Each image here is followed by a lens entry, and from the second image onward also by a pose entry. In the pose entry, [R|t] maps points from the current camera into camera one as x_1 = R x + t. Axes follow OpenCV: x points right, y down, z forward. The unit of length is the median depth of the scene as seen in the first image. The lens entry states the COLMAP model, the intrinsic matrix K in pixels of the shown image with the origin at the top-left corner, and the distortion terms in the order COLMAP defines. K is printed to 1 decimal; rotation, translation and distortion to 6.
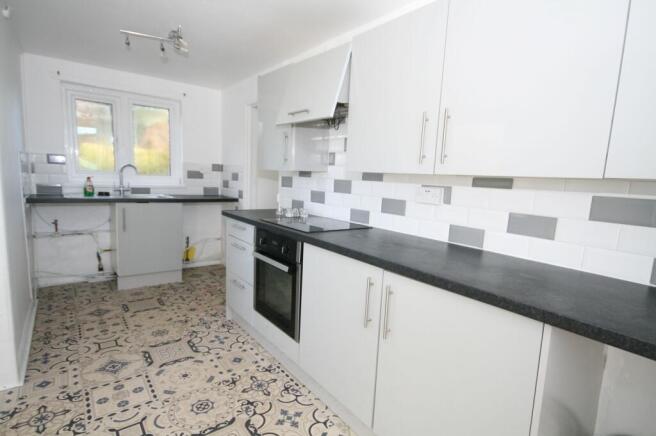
lens RADIAL K [[338.9, 0, 327.2], [0, 338.9, 219.8], [0, 0, 1]] dist [0.000006, -0.000096]
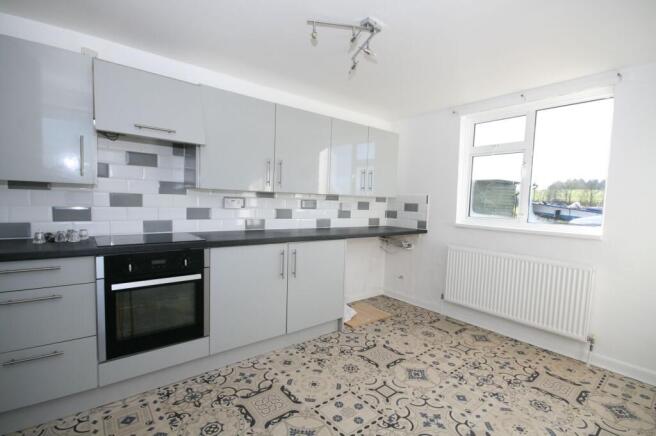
lens RADIAL K [[301.7, 0, 327.5], [0, 301.7, 218.4], [0, 0, 1]] dist [0.001251, 0.000066]
pose [[-0.010734, -0.117778, 0.992982, -1.258581], [0.084319, 0.989396, 0.118264, -0.175169], [-0.996381, 0.084996, -0.000689, 0.862108]]
